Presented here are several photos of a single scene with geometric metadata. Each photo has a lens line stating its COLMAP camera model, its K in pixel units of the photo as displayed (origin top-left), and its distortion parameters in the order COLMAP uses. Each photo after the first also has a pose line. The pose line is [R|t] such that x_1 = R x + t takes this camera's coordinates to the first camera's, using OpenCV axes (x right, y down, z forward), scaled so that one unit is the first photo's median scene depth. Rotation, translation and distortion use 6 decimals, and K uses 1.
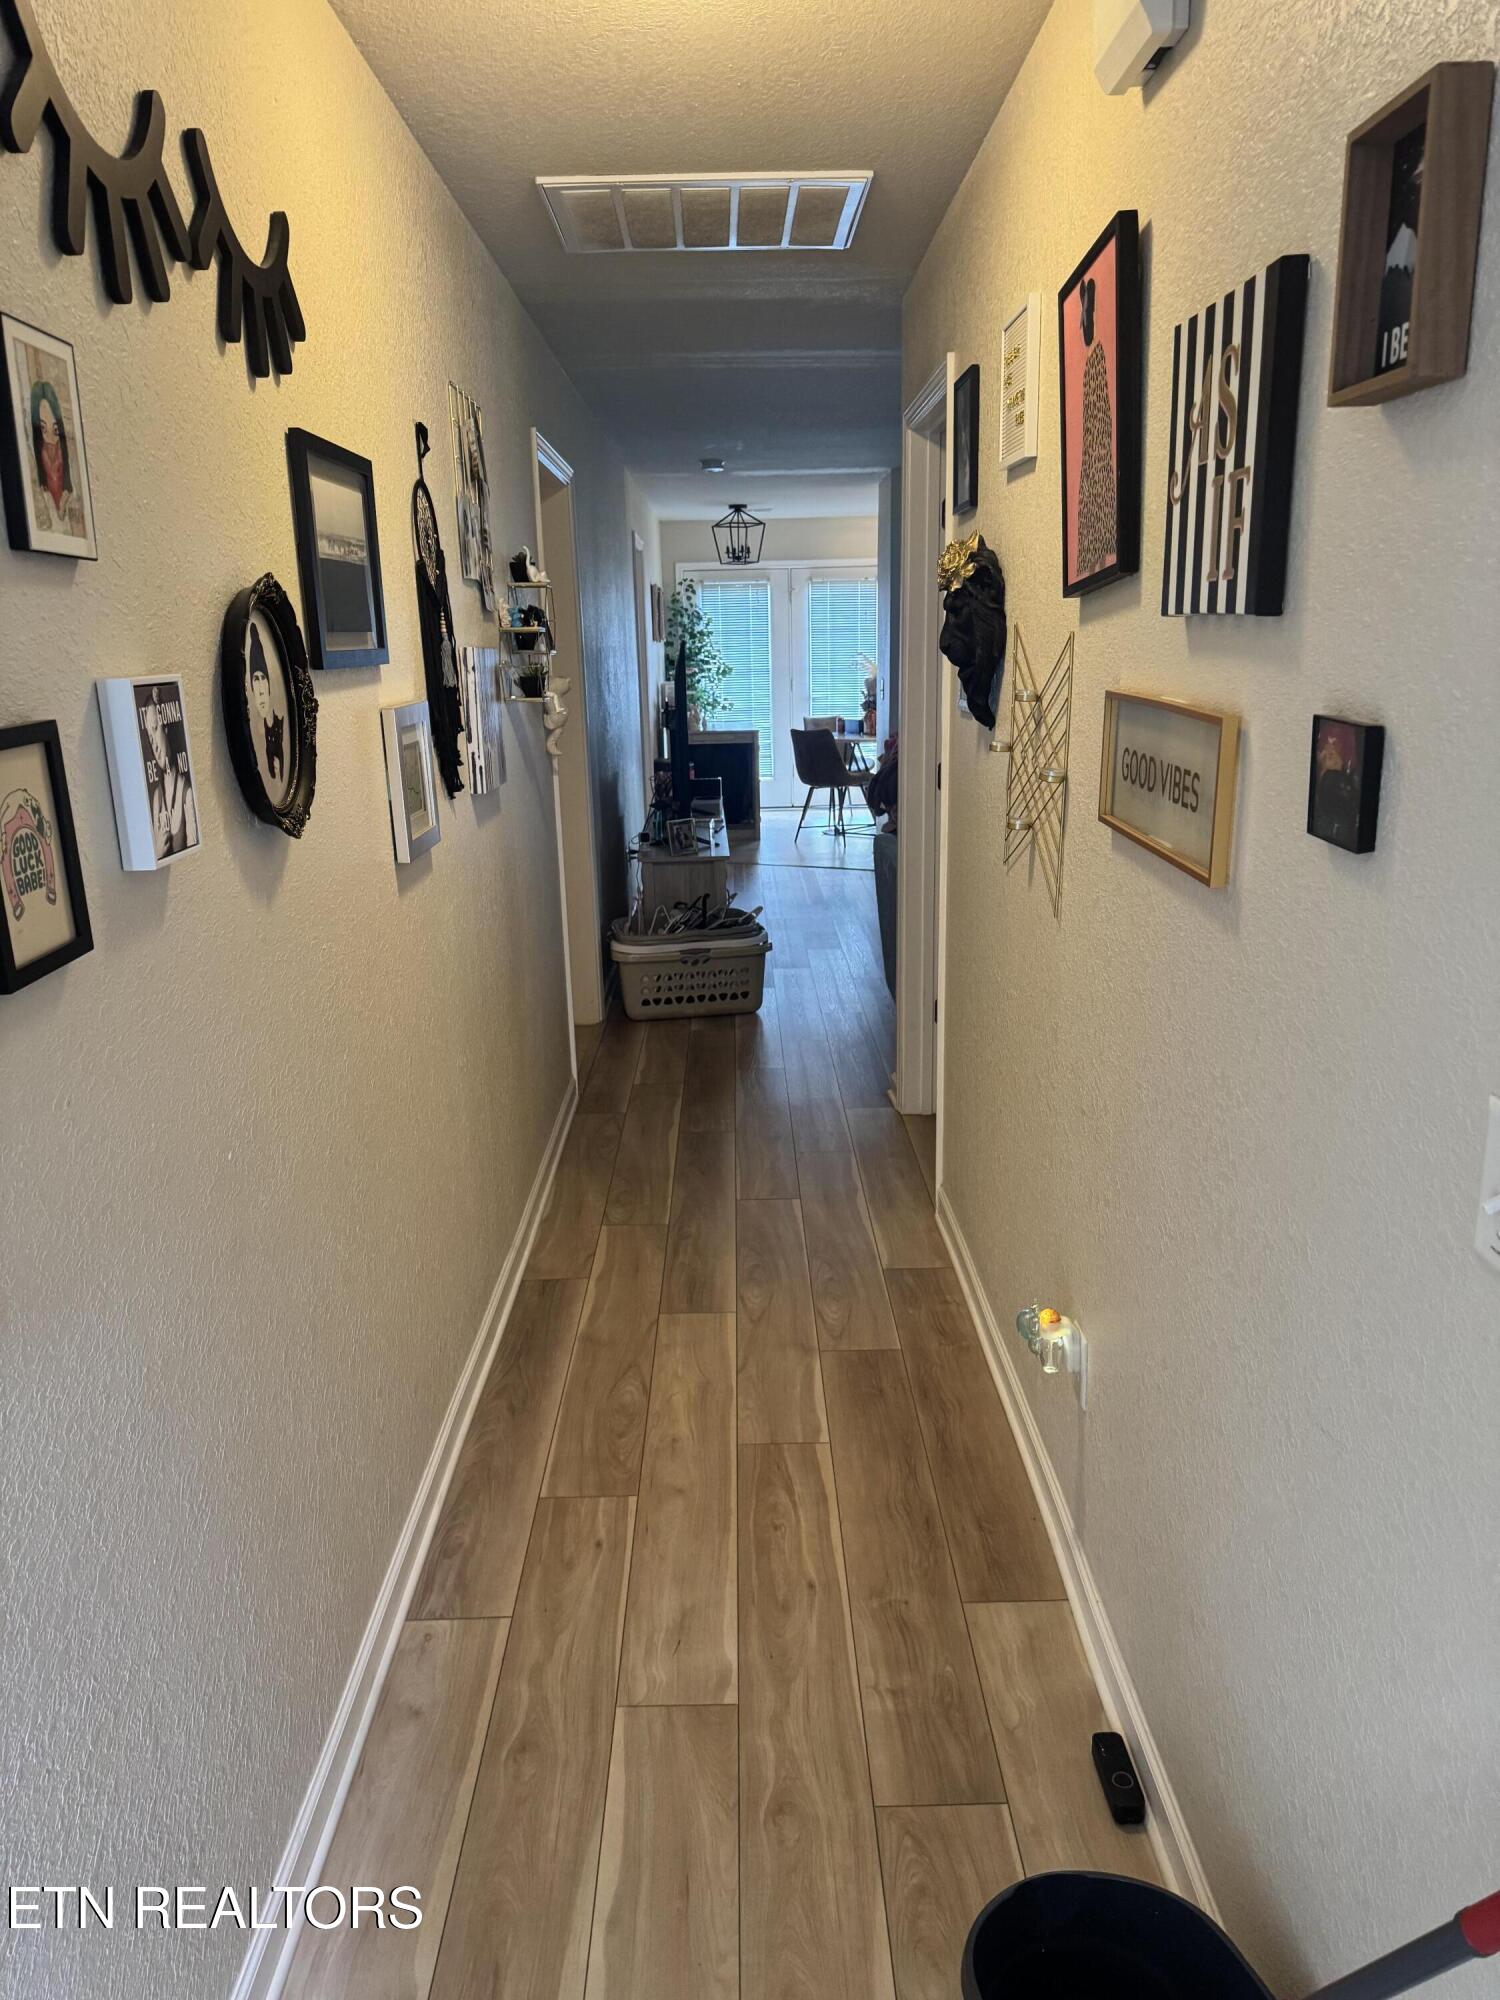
lens RADIAL K [[1408.3, 0, 750.0], [0, 1408.3, 1000.0], [0, 0, 1]] dist [-0.004964, -0.003279]
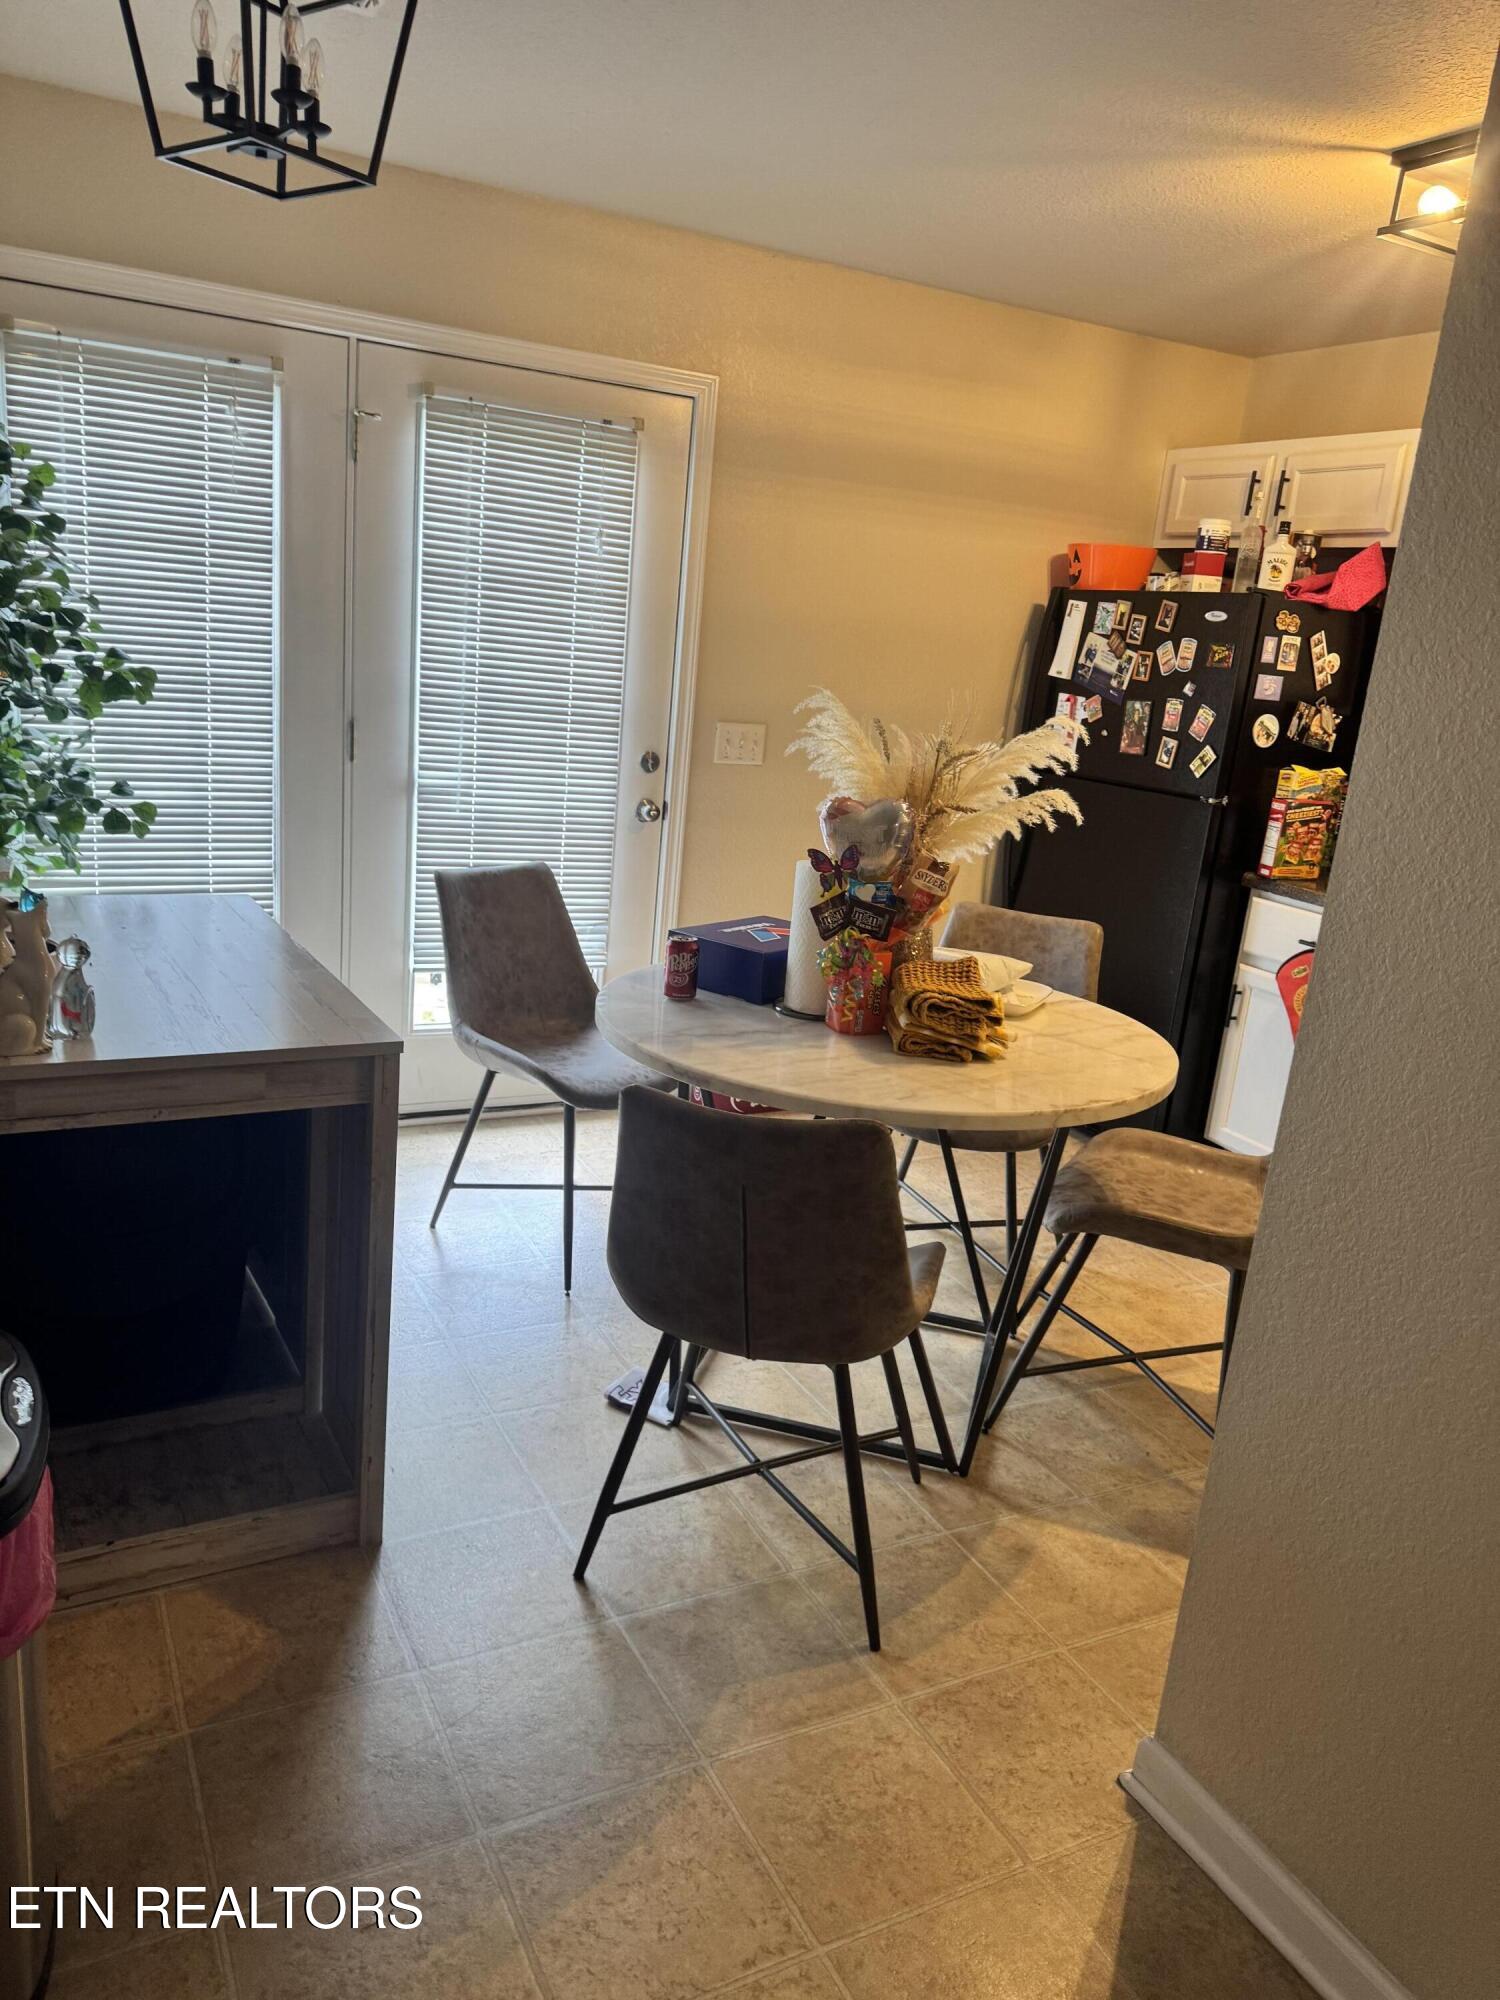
lens RADIAL K [[1408.3, 0, 750.0], [0, 1408.3, 1000.0], [0, 0, 1]] dist [-0.004964, -0.003279]
pose [[0.885828, -0.011876, 0.463862, -0.035351], [0.004806, 0.999854, 0.016420, -0.178543], [-0.463989, -0.012316, 0.885755, 0.717419]]
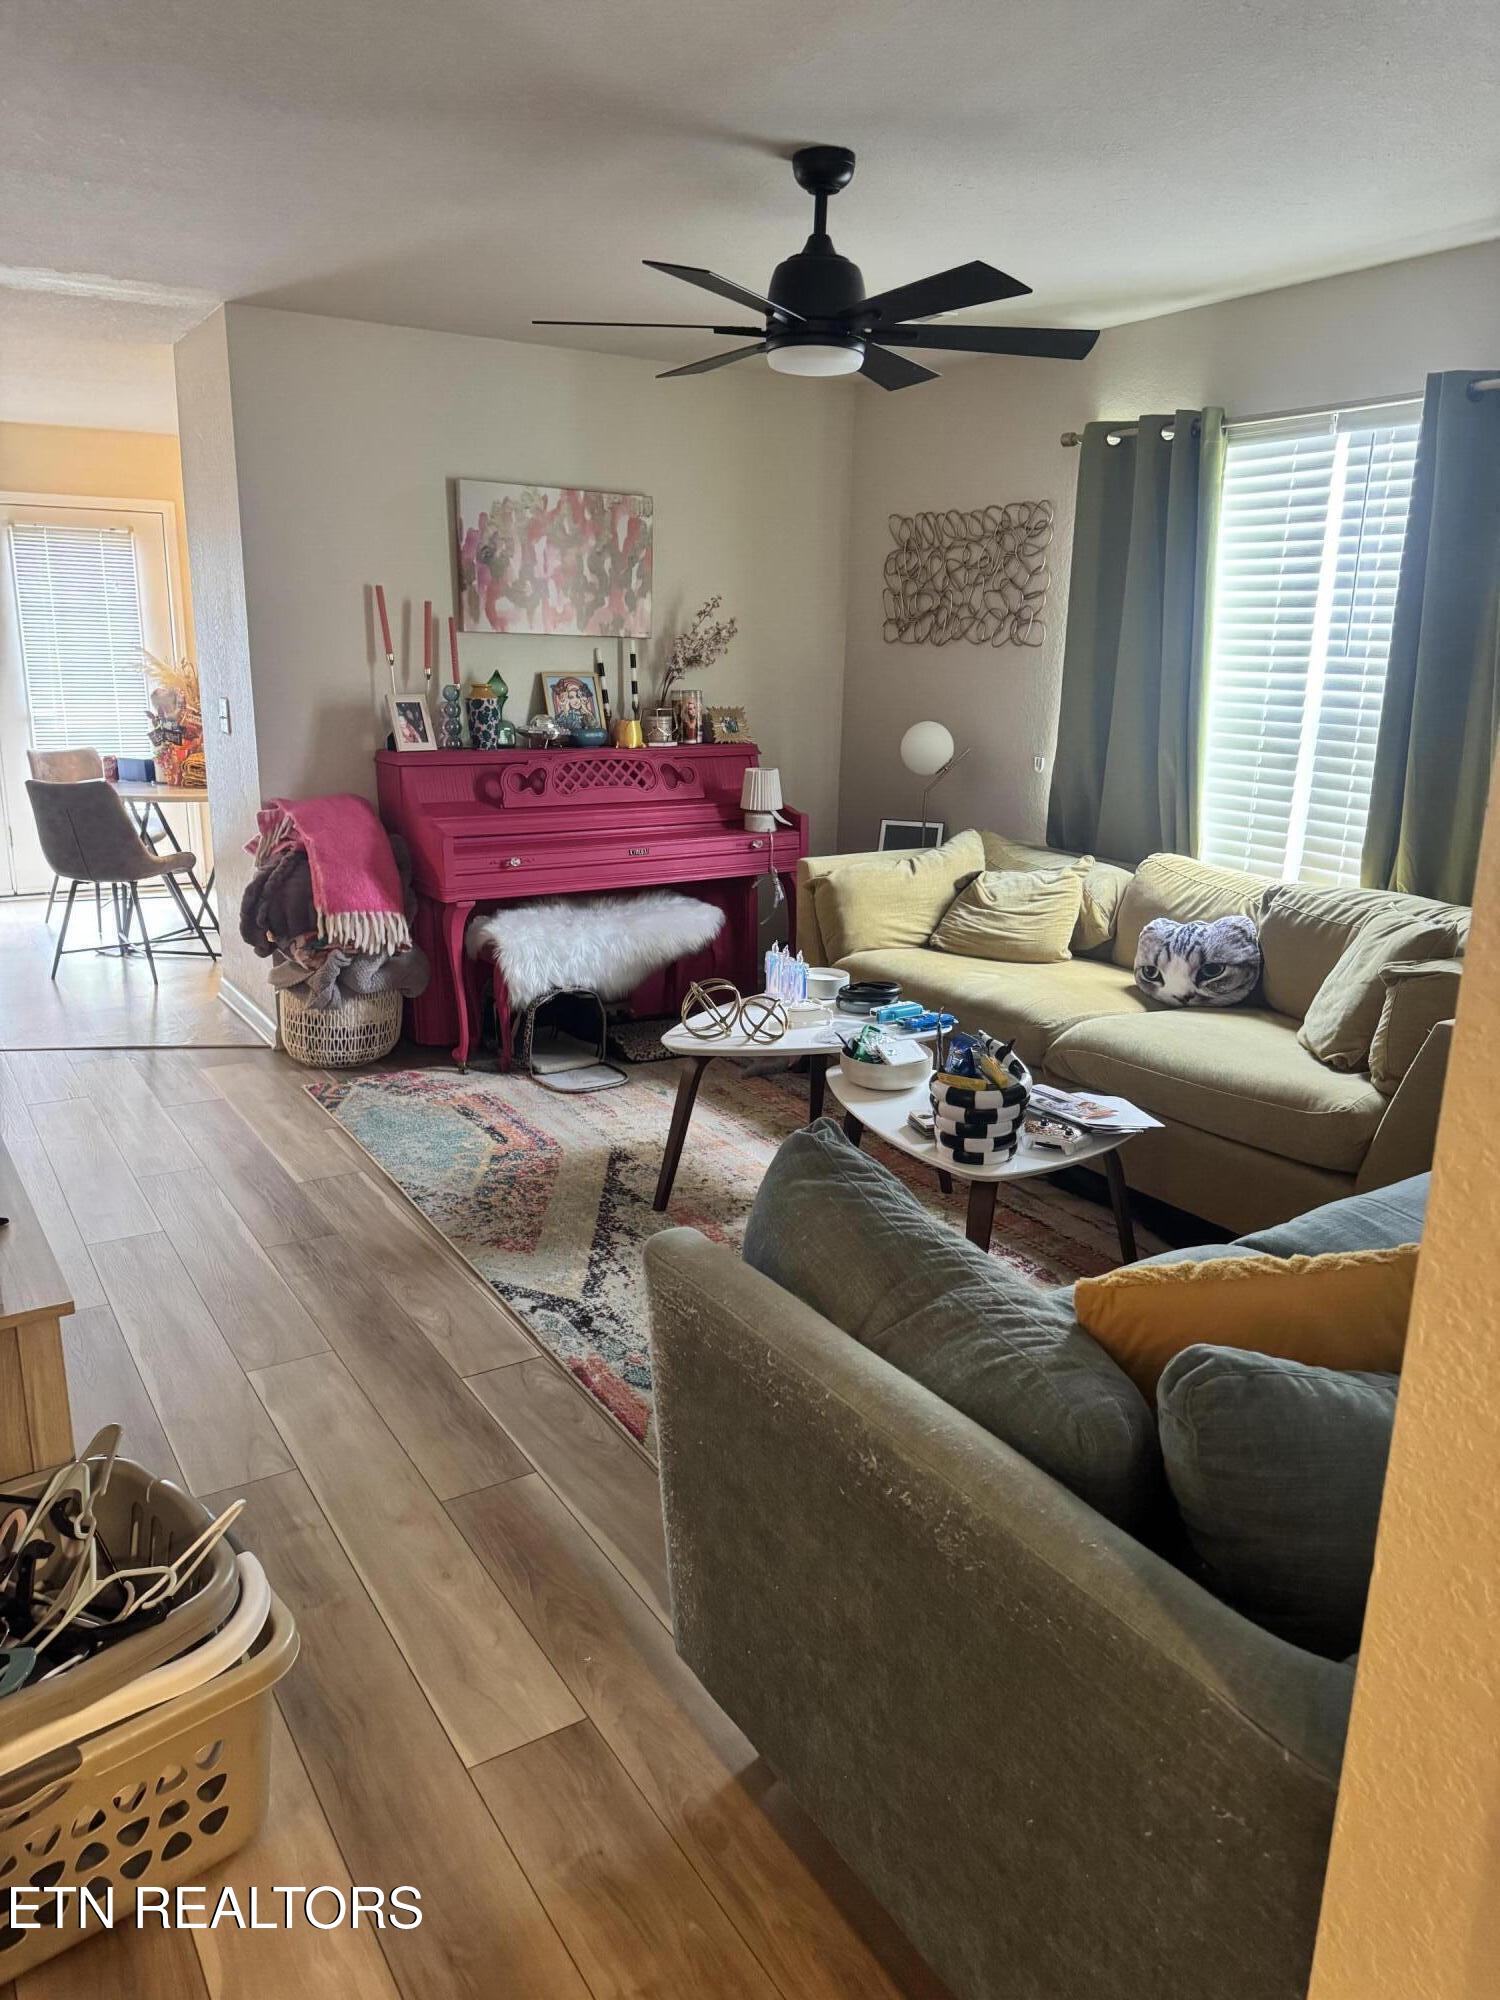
lens RADIAL K [[1408.3, 0, 750.0], [0, 1408.3, 1000.0], [0, 0, 1]] dist [-0.004964, -0.003279]
pose [[0.854951, -0.089544, 0.510921, -0.014210], [0.094998, 0.995357, 0.015480, -0.075435], [-0.509935, 0.035301, 0.859488, 0.332115]]
